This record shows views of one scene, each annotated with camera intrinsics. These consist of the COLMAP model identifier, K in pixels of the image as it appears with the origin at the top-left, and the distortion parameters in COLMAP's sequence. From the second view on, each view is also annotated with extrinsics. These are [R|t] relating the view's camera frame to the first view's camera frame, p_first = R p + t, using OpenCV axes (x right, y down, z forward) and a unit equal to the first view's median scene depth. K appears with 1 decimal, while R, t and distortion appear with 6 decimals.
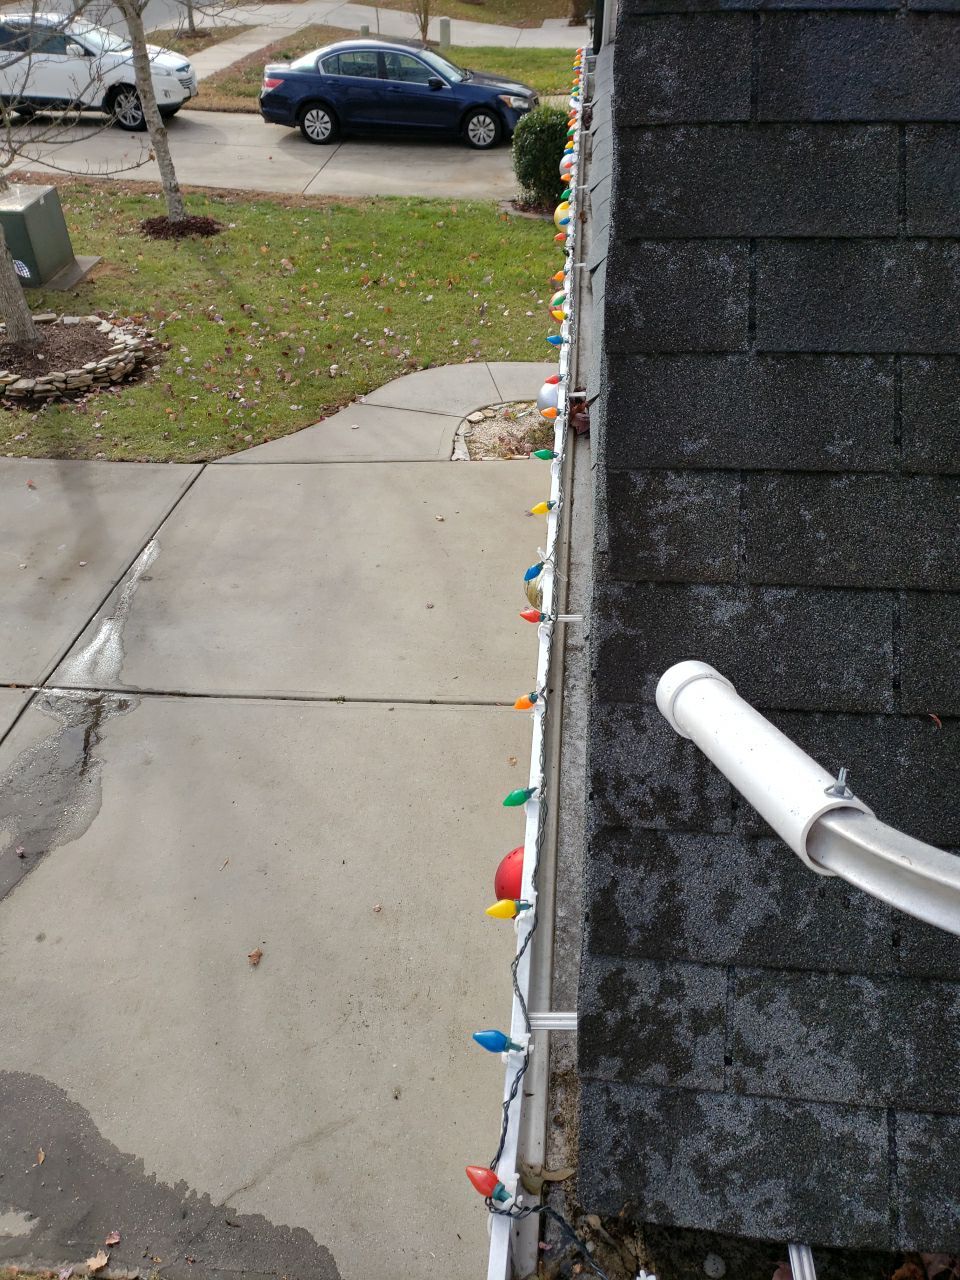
lens RADIAL K [[967.1, 0, 480.0], [0, 967.1, 640.0], [0, 0, 1]] dist [0.011147, 0.002488]
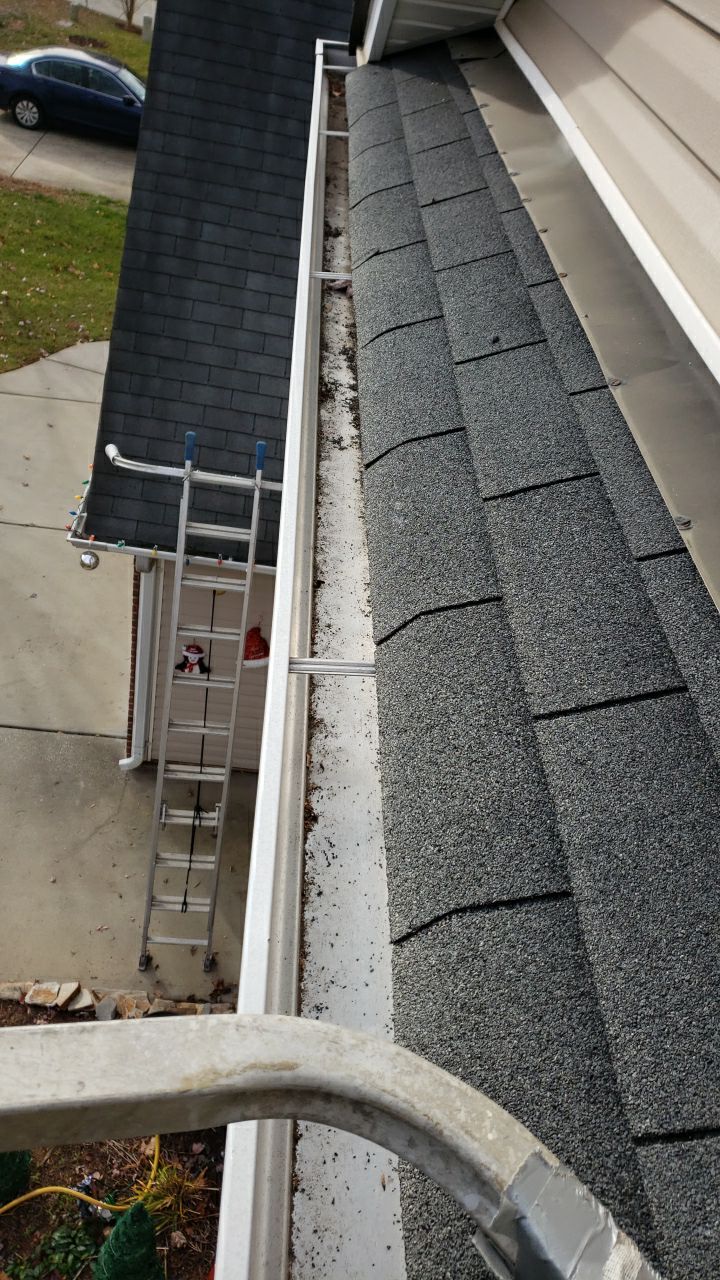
lens RADIAL K [[895.3, 0, 360.0], [0, 895.3, 640.0], [0, 0, 1]] dist [0.012989, -0.007926]
pose [[0.968437, 0.079514, 0.236236, 0.030742], [-0.092389, 0.994754, 0.043923, 0.052672], [-0.231505, -0.064362, 0.970702, -0.301580]]
